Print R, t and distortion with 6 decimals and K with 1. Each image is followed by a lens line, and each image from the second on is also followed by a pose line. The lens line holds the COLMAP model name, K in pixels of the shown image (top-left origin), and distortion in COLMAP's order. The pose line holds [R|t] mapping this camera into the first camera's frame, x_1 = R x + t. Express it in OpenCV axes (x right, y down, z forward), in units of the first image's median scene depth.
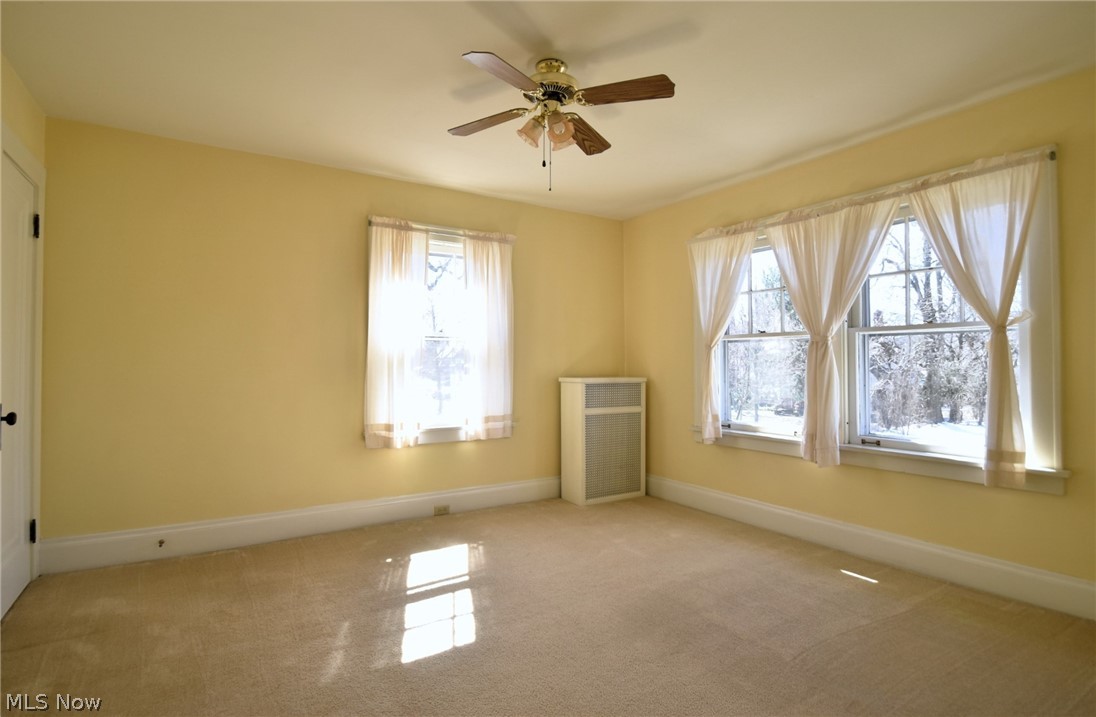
lens RADIAL K [[542.9, 0, 547.7], [0, 542.9, 355.2], [0, 0, 1]] dist [-0.031836, -0.000759]
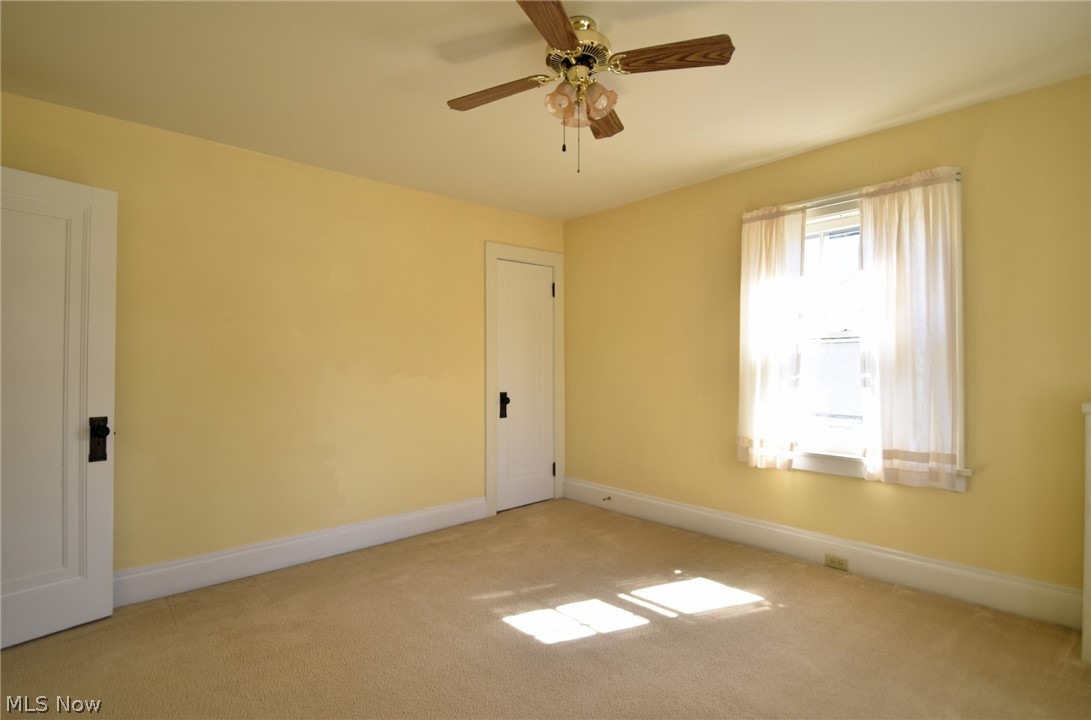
lens RADIAL K [[530.8, 0, 545.5], [0, 530.8, 364.9], [0, 0, 1]] dist [-0.004857, -0.002815]
pose [[0.159738, -0.006437, -0.987139, 0.518130], [0.013236, 0.999903, -0.004379, 0.003028], [0.987071, -0.012366, 0.159807, 0.505922]]
